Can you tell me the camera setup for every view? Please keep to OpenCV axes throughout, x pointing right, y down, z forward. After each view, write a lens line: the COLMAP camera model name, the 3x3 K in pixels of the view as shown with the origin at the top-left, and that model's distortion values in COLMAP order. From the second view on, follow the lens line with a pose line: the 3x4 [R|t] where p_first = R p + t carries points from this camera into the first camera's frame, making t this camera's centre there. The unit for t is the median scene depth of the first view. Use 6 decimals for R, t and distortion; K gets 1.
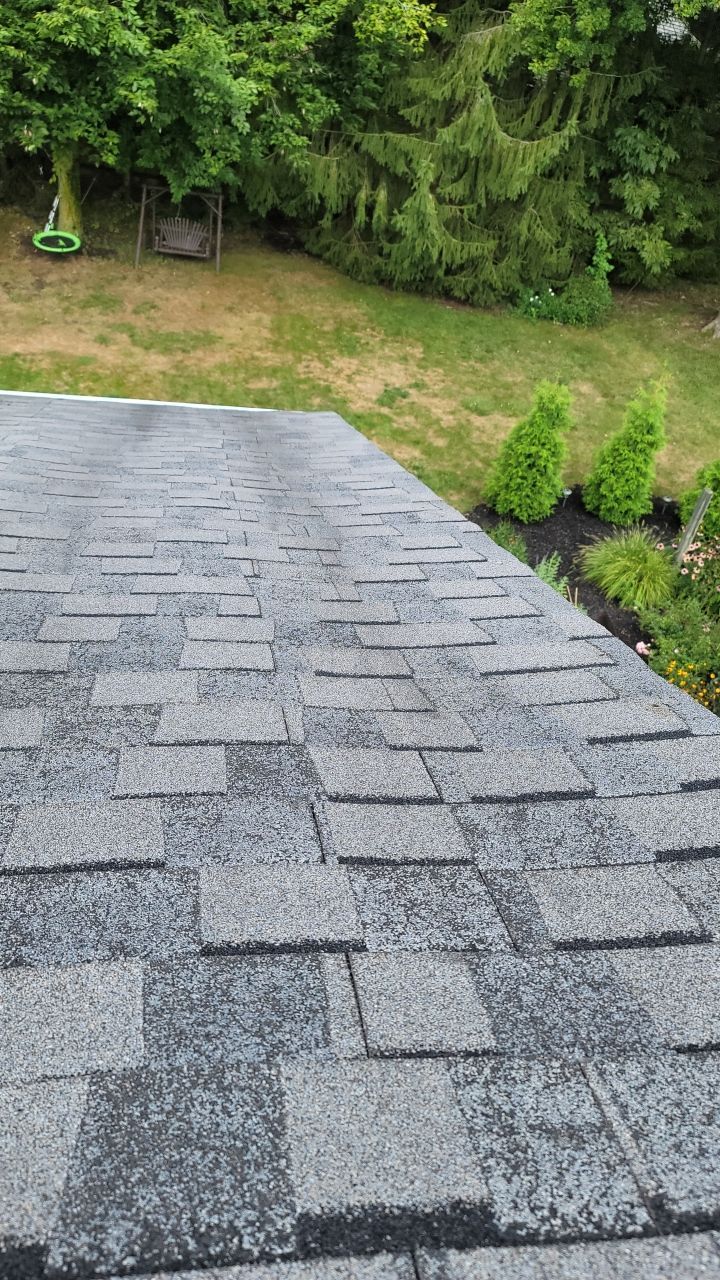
lens RADIAL K [[921.9, 0, 350.8], [0, 921.9, 633.5], [0, 0, 1]] dist [0.063084, -0.044682]
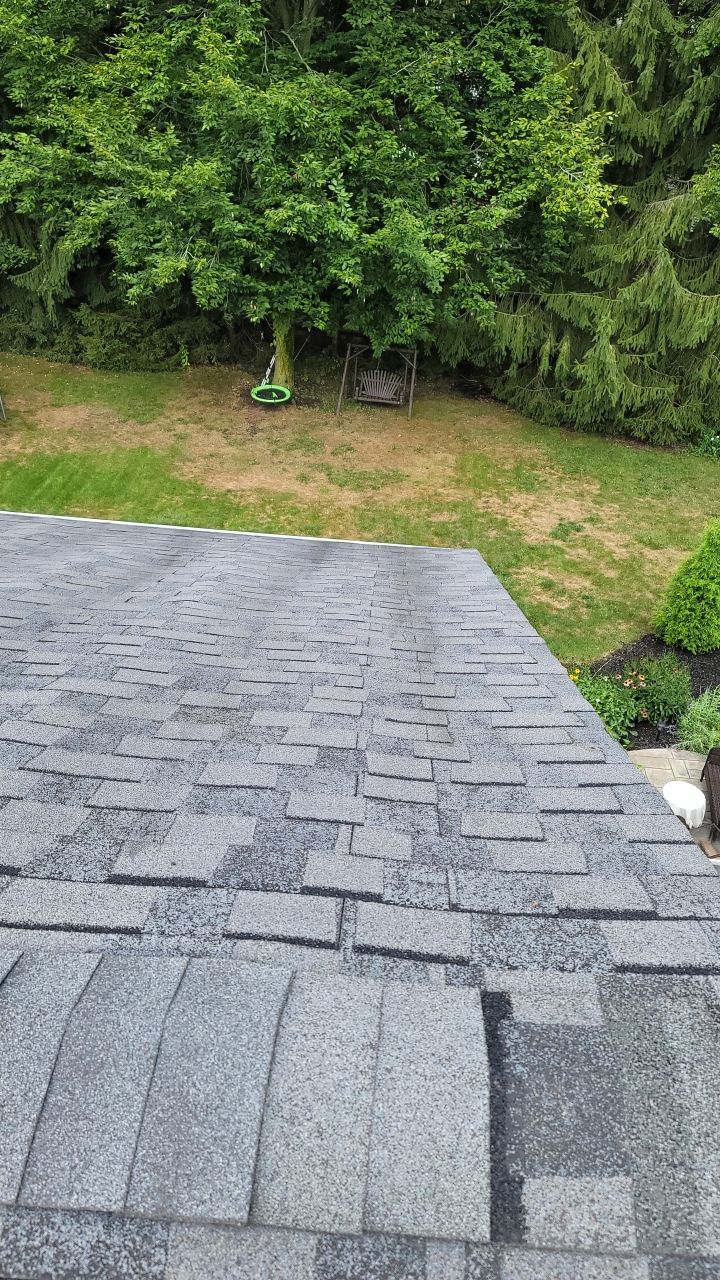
lens RADIAL K [[921.9, 0, 362.2], [0, 921.9, 648.9], [0, 0, 1]] dist [0.063084, -0.044682]
pose [[0.981936, 0.036901, -0.185578, 0.110605], [-0.058440, 0.991992, -0.111965, 0.053254], [0.179960, 0.120788, 0.976230, -0.303645]]
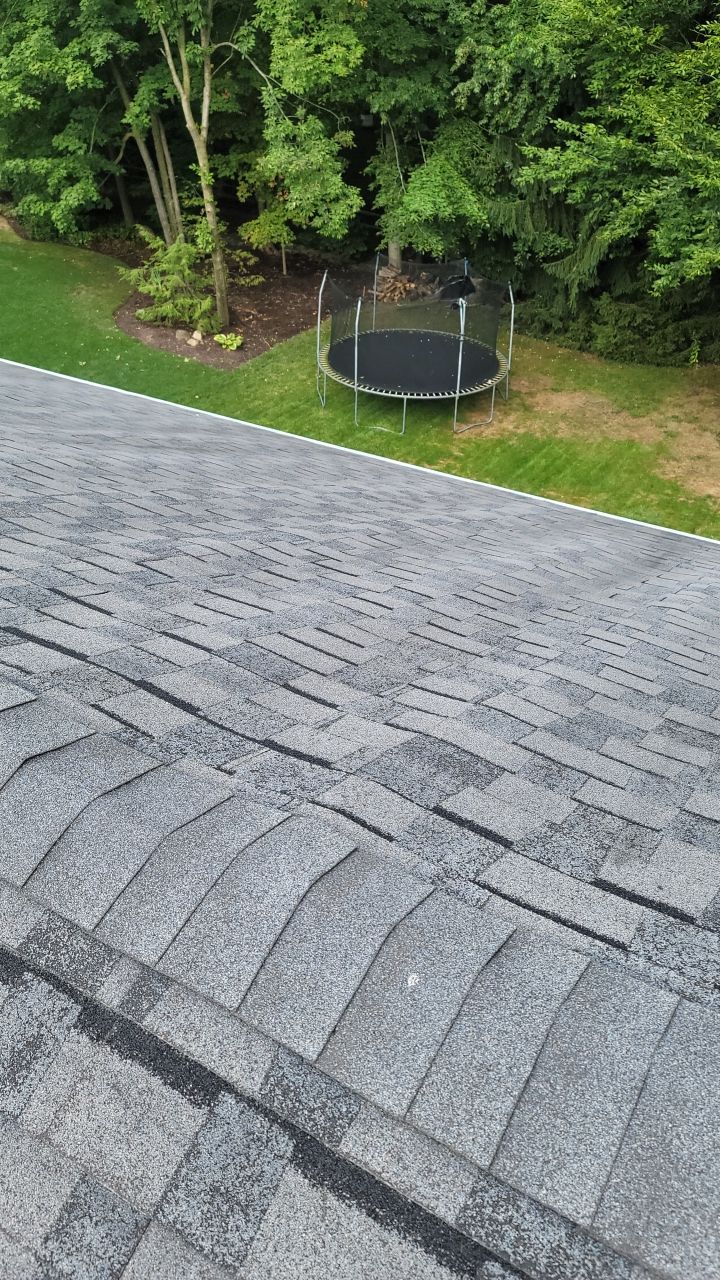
lens RADIAL K [[921.9, 0, 385.2], [0, 921.9, 648.0], [0, 0, 1]] dist [0.063084, -0.044682]
pose [[0.781308, 0.246679, -0.573330, 0.053478], [-0.315450, 0.948694, -0.021698, 0.055787], [0.538562, 0.197810, 0.819037, -0.316984]]
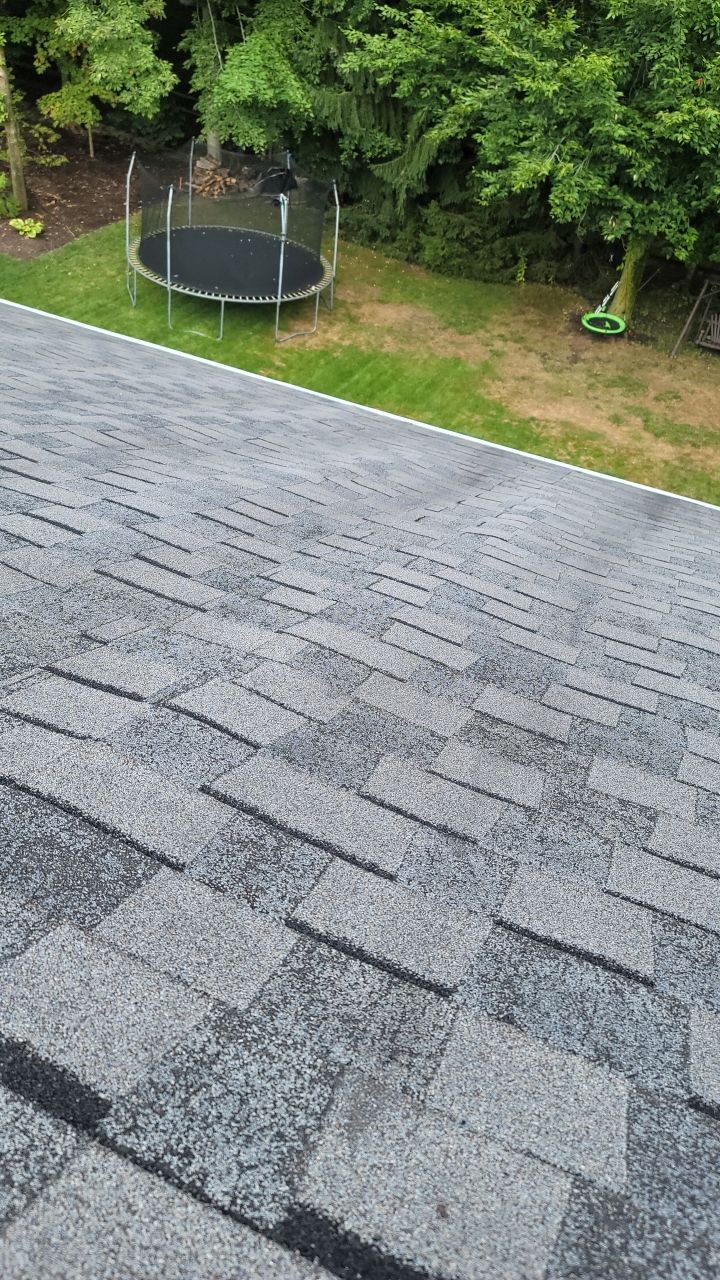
lens RADIAL K [[921.9, 0, 359.1], [0, 921.9, 631.0], [0, 0, 1]] dist [0.063084, -0.044682]
pose [[0.858650, 0.281812, -0.428138, -0.049869], [-0.314775, 0.949144, -0.006544, 0.000945], [0.404520, 0.140387, 0.903690, -0.016143]]
